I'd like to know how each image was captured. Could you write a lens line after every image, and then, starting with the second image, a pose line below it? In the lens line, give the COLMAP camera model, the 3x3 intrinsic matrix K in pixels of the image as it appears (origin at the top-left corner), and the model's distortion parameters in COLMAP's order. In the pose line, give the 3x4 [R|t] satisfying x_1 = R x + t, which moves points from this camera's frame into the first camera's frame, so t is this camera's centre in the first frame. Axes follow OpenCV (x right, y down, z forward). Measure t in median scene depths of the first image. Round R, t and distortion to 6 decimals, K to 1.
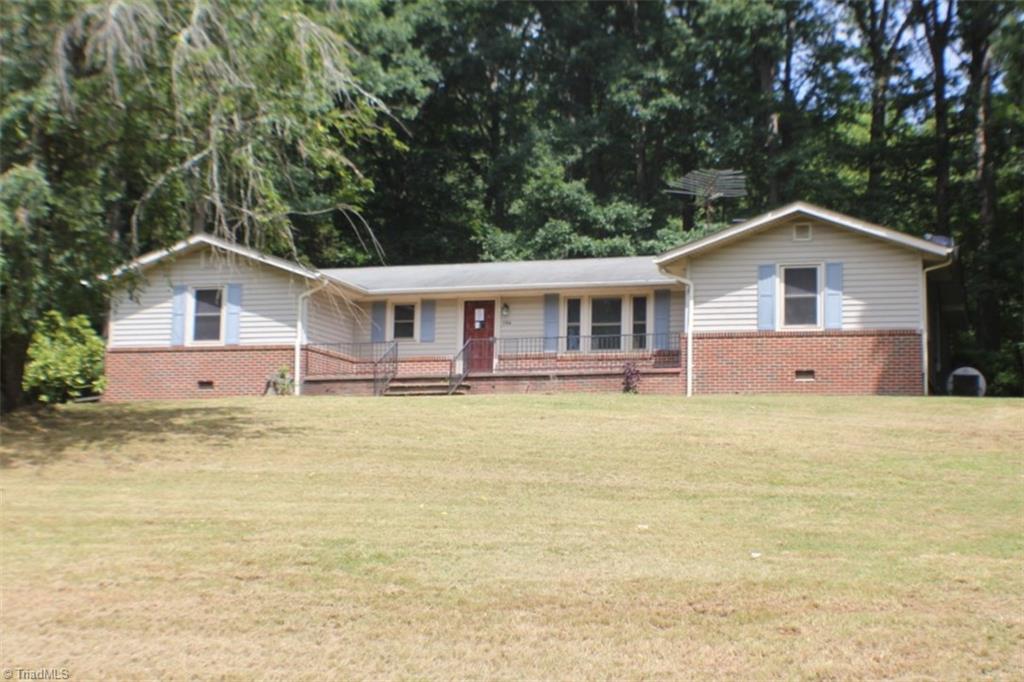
lens RADIAL K [[1457.0, 0, 512.0], [0, 1457.0, 341.0], [0, 0, 1]] dist [-0.014374, 0.012338]
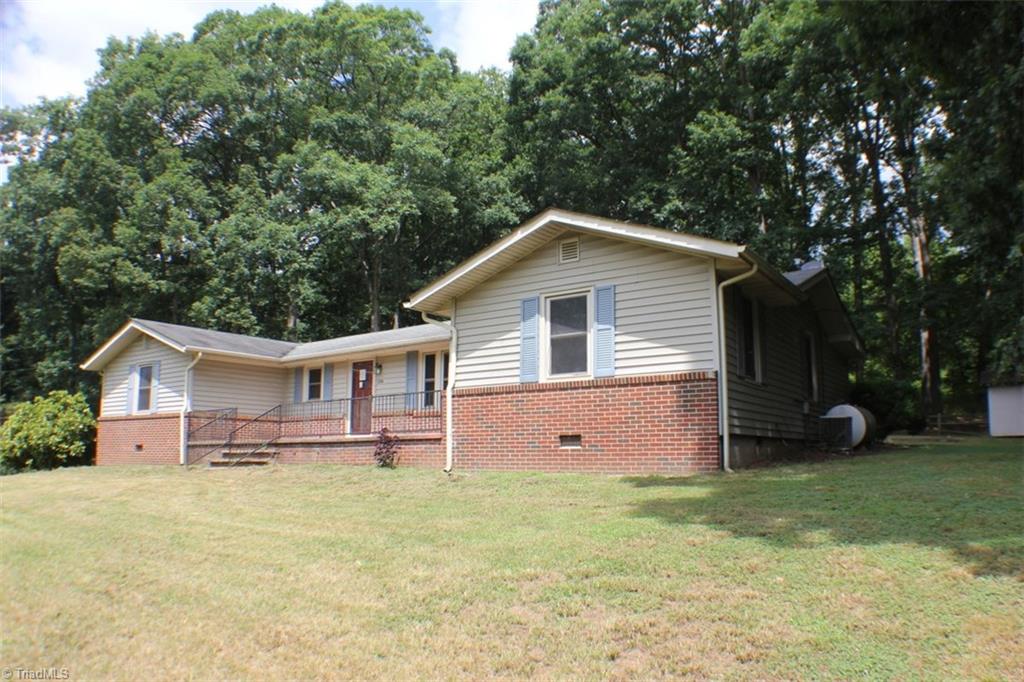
lens RADIAL K [[732.7, 0, 511.9], [0, 732.7, 380.1], [0, 0, 1]] dist [-0.162559, -0.001565]
pose [[0.966142, -0.053955, -0.252306, 0.262422], [0.055154, 0.998475, -0.002322, -0.008243], [0.252046, -0.011672, 0.967645, 0.620117]]
